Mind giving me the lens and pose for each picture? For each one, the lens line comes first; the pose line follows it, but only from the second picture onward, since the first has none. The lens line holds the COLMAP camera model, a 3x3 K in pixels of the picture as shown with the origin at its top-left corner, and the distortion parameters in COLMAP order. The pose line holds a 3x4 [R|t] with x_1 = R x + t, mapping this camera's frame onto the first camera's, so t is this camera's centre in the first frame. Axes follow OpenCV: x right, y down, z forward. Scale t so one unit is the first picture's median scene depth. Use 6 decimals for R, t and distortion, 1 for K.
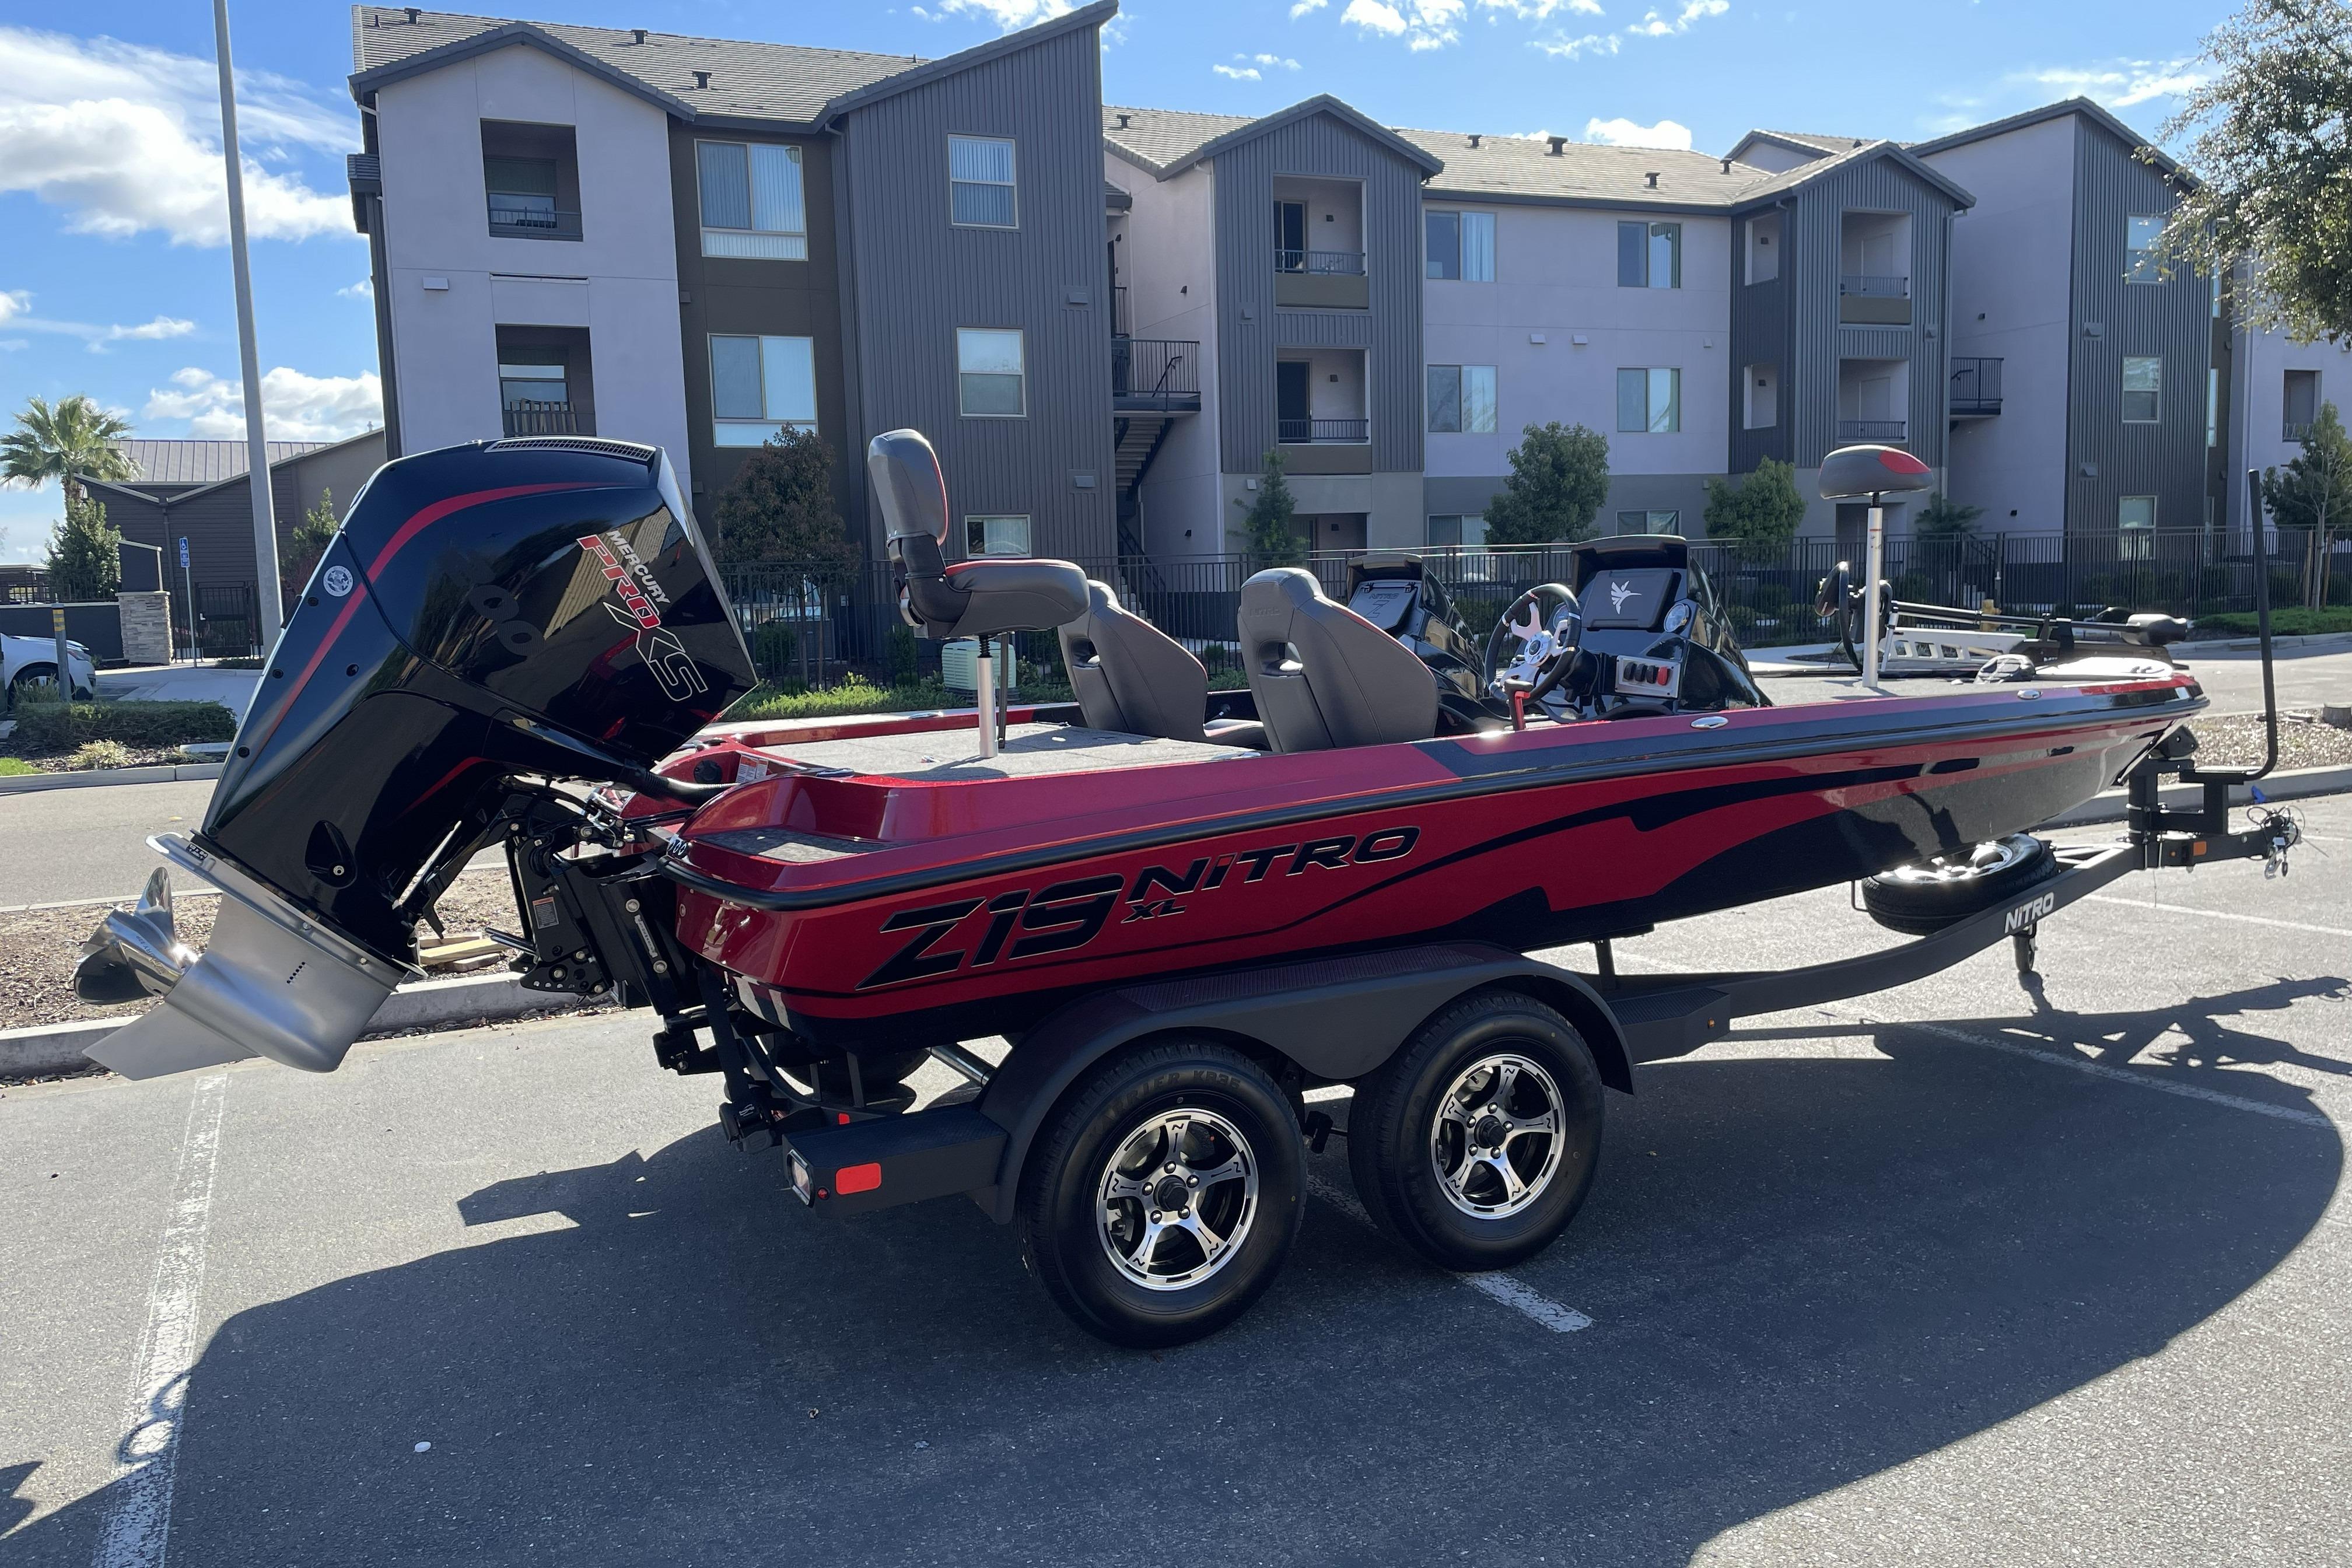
lens RADIAL K [[1790.3, 0, 1195.4], [0, 1790.3, 765.9], [0, 0, 1]] dist [0.084800, -0.110809]
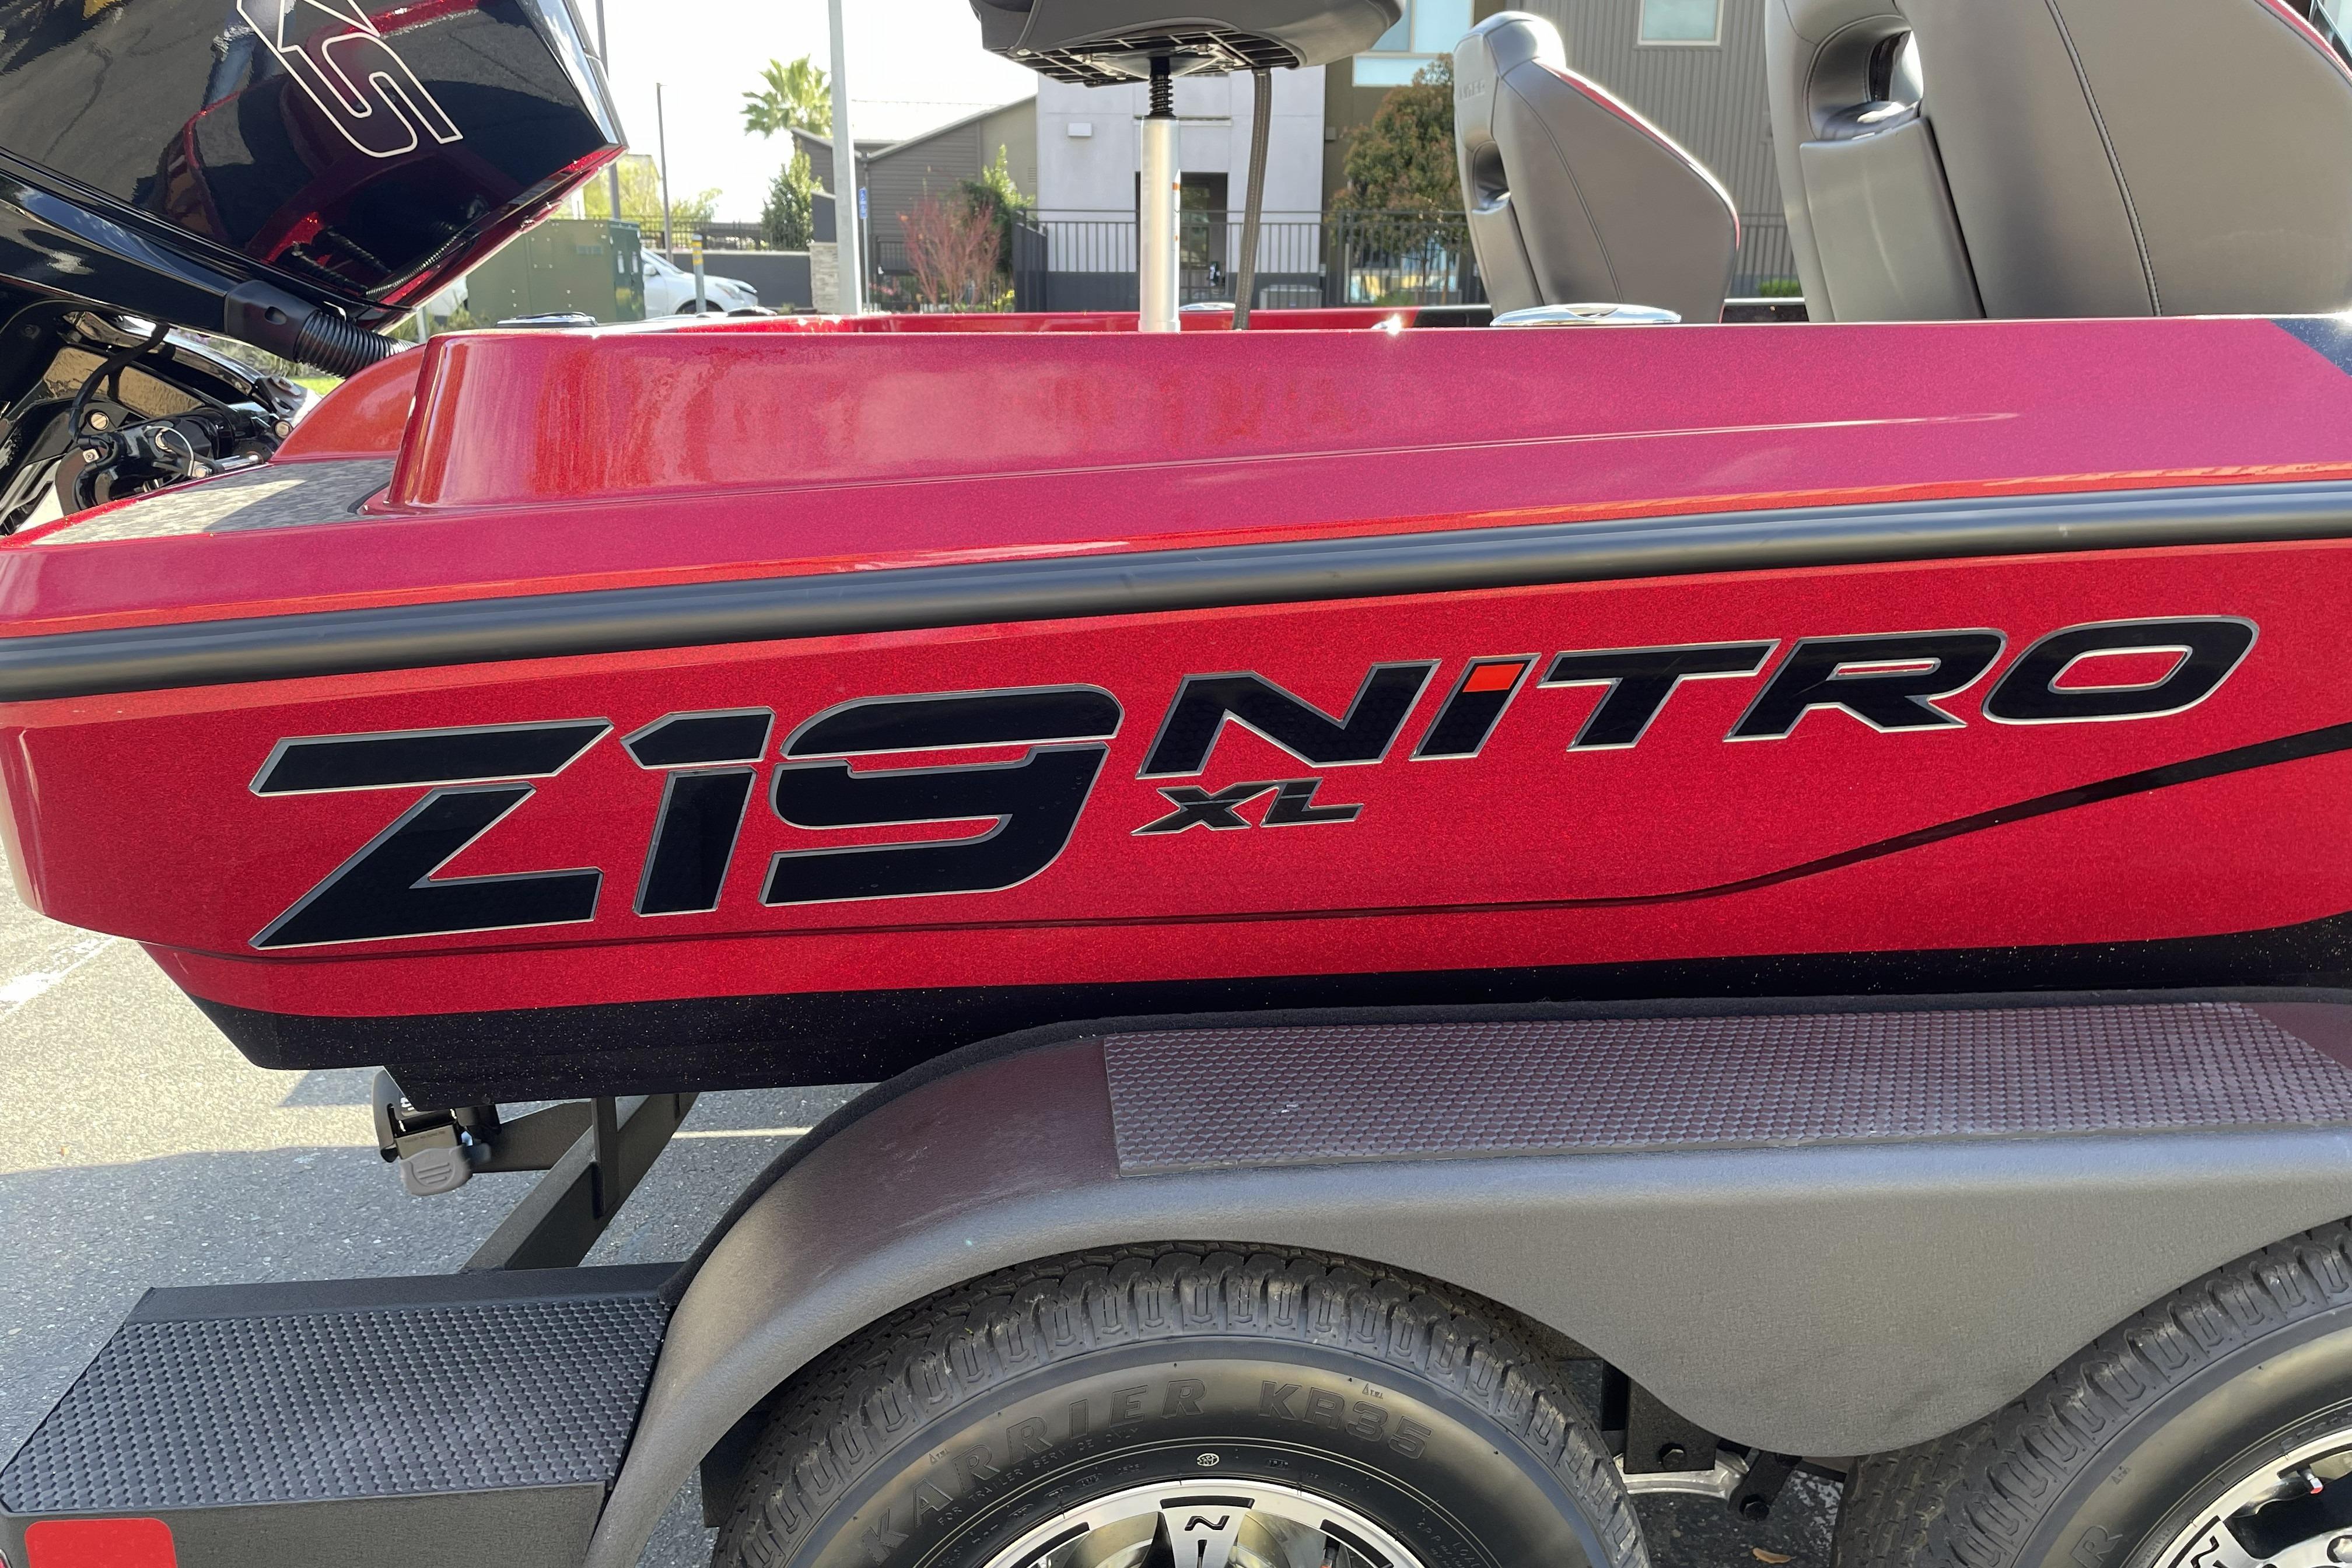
lens RADIAL K [[1790.3, 0, 1180.0], [0, 1790.3, 780.0], [0, 0, 1]] dist [0.084800, -0.110809]
pose [[0.928723, 0.134303, -0.345596, 0.010048], [-0.073569, 0.980308, 0.183258, 0.002591], [0.363403, -0.144771, 0.920315, 0.096475]]
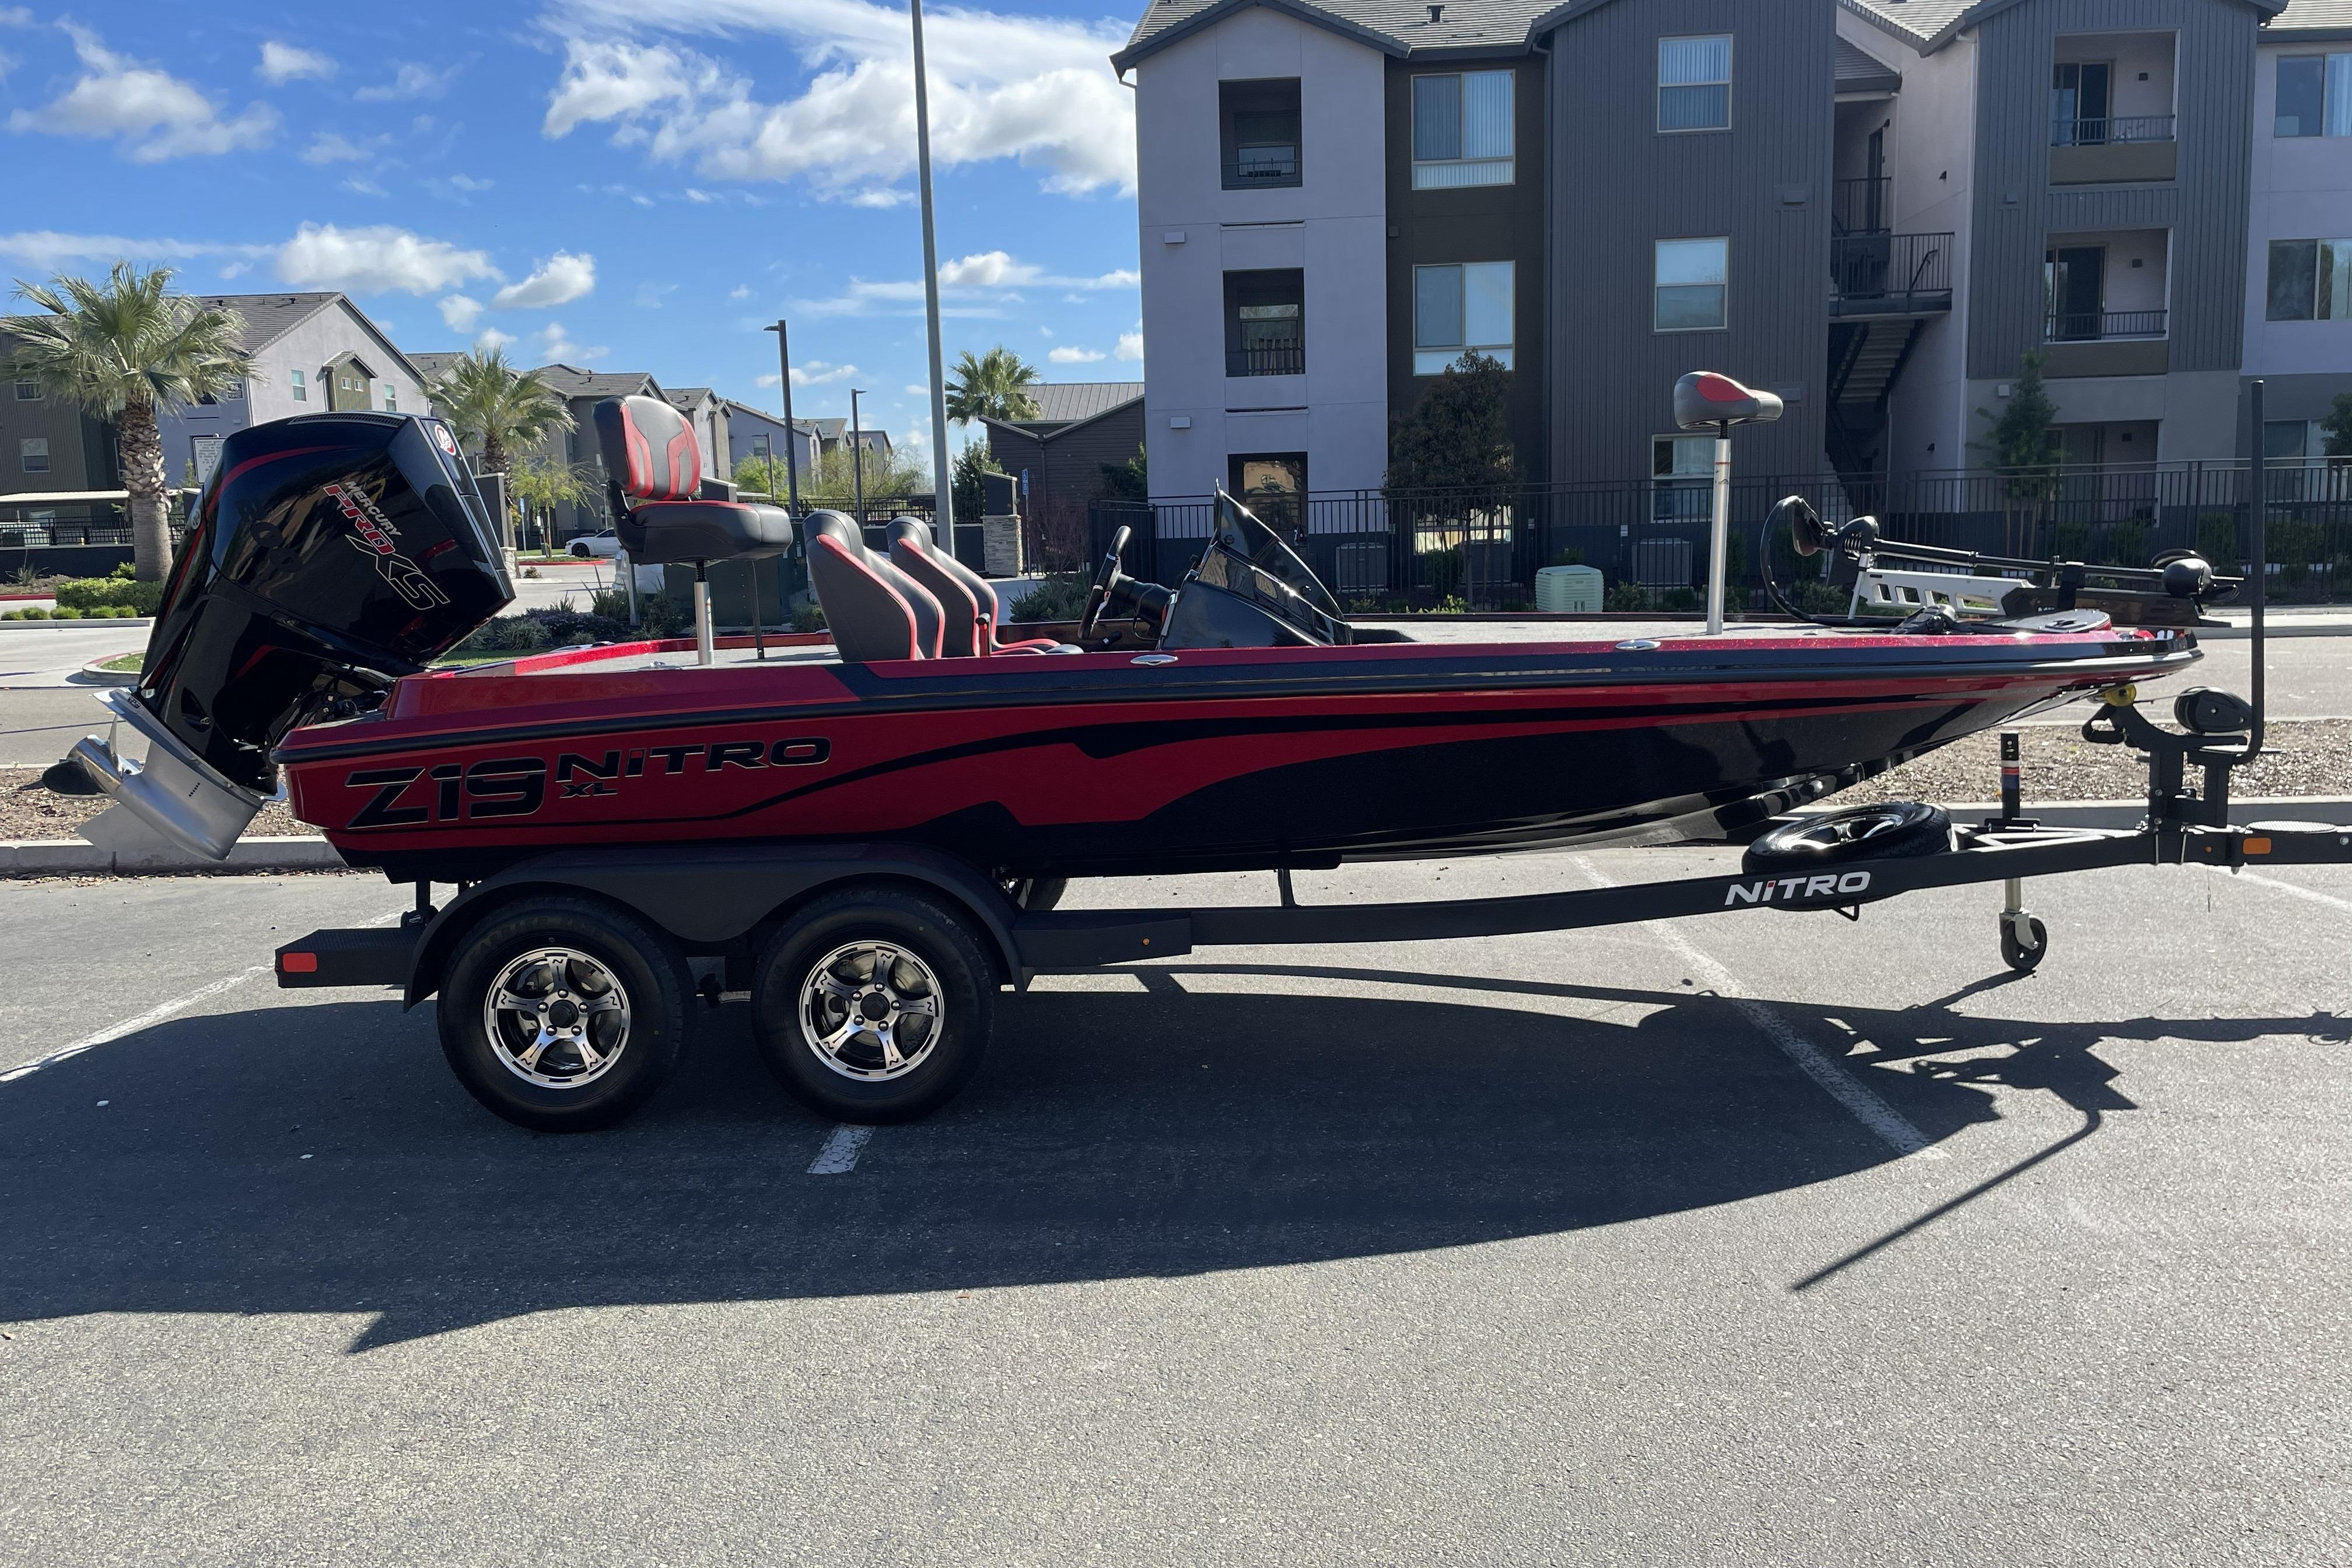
lens RADIAL K [[1790.3, 0, 1196.3], [0, 1790.3, 781.7], [0, 0, 1]] dist [0.084800, -0.110809]
pose [[0.882720, 0.071784, -0.464383, 0.126420], [-0.047285, 0.996816, 0.064205, -0.003395], [0.467513, -0.034716, 0.883304, 0.013005]]
